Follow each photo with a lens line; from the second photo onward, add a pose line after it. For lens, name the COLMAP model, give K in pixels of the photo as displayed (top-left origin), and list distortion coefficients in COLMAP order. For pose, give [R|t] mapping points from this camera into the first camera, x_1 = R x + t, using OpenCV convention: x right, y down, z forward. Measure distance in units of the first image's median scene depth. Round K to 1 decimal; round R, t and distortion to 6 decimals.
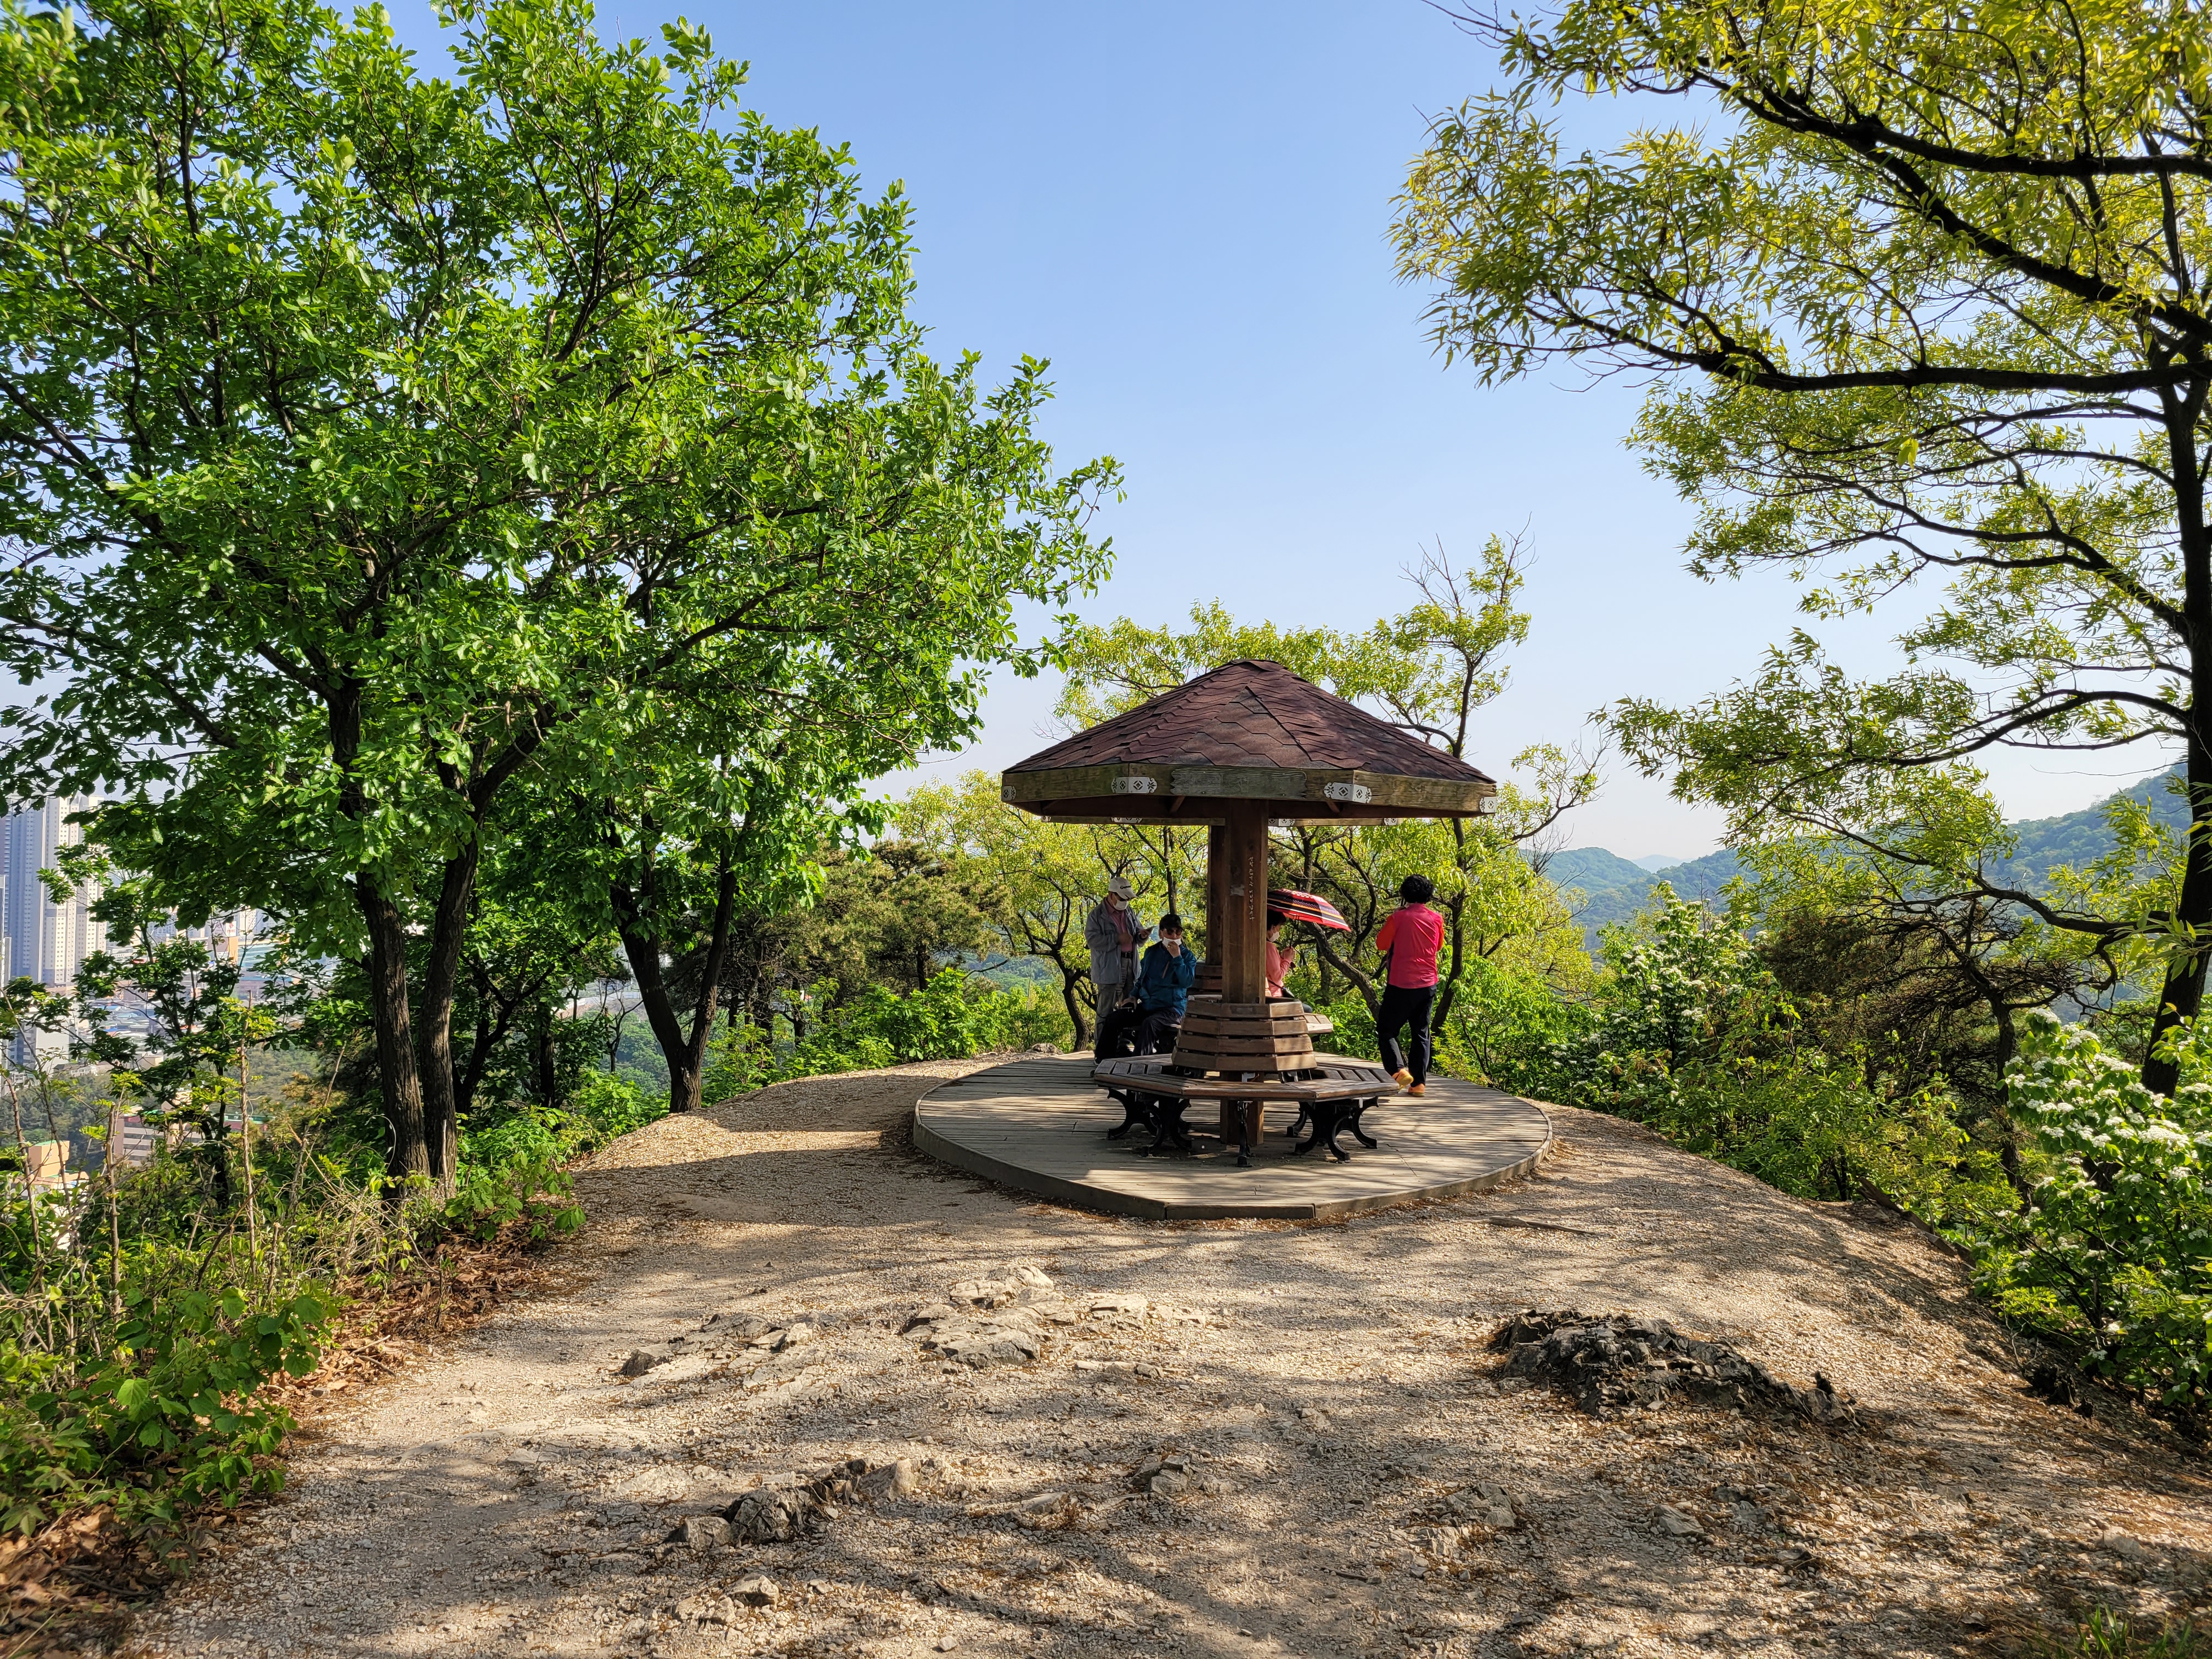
lens RADIAL K [[1670.9, 0, 1092.9], [0, 1670.9, 848.3], [0, 0, 1]] dist [0.034470, -0.008077]
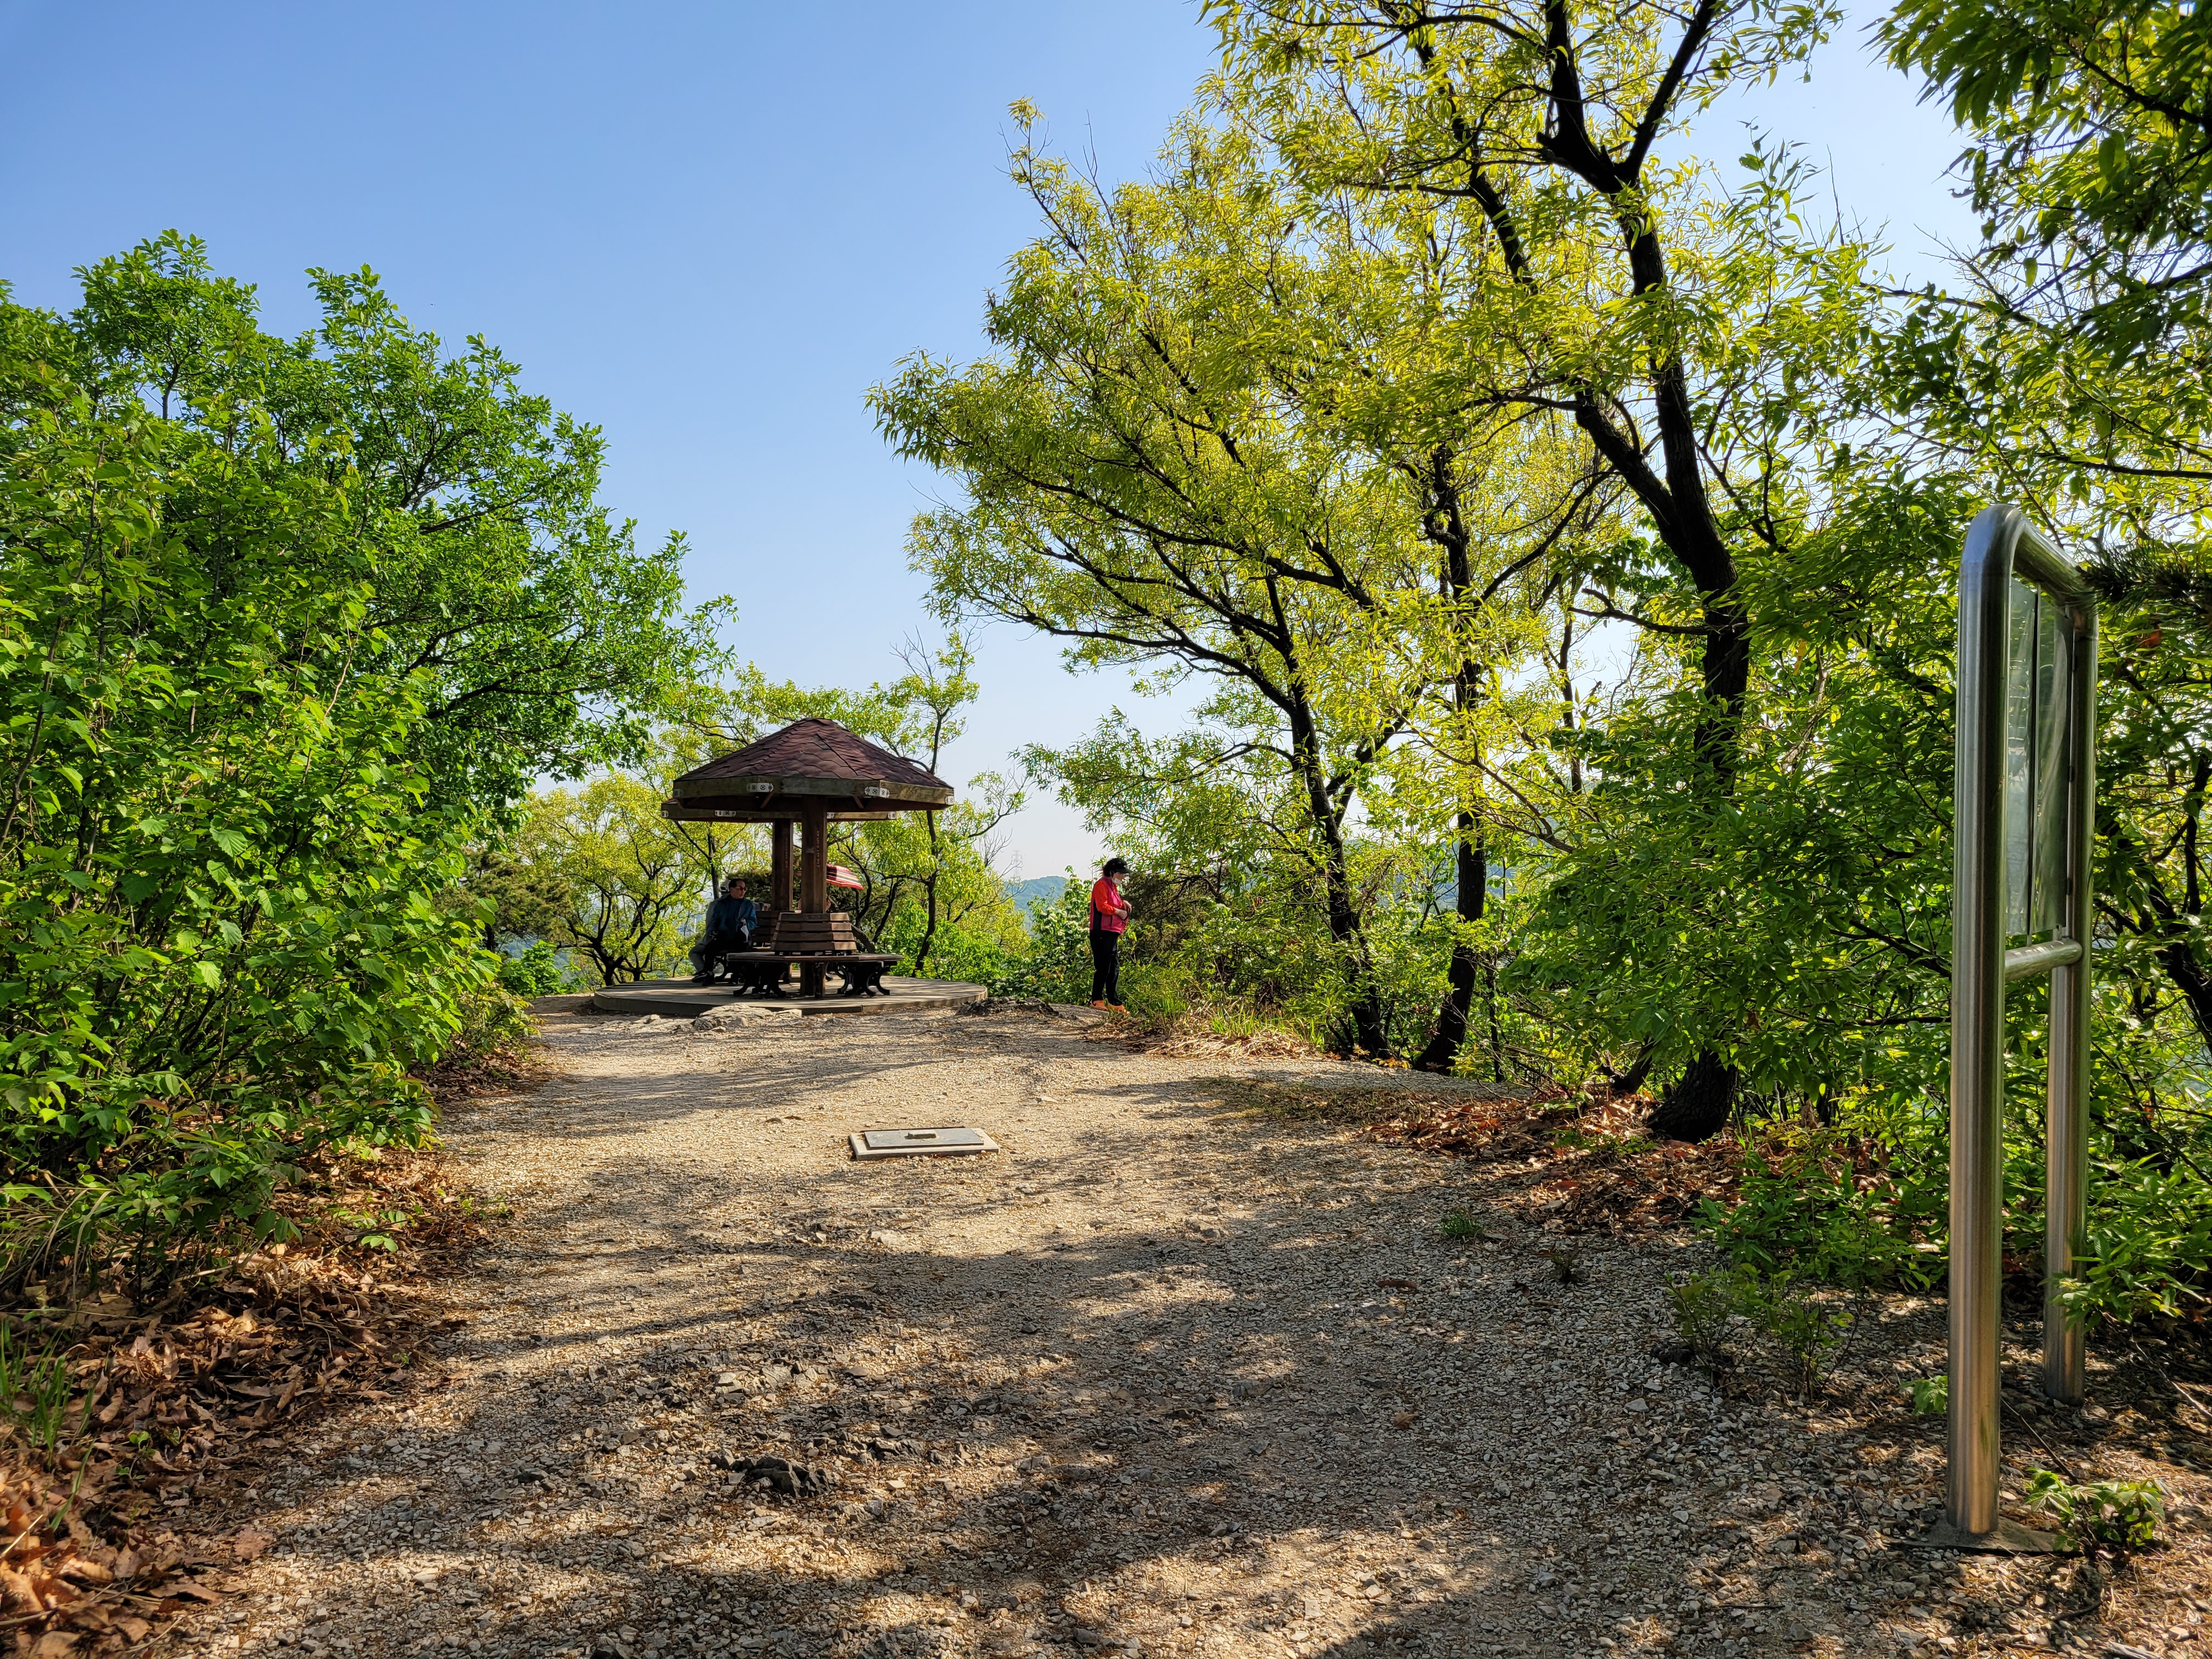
lens RADIAL K [[1670.9, 0, 1092.9], [0, 1670.9, 848.3], [0, 0, 1]] dist [0.034470, -0.008077]
pose [[0.951846, -0.001557, 0.306574, -0.121579], [0.007225, 0.999823, -0.017356, 0.040733], [-0.306492, 0.018735, 0.951689, -0.548782]]
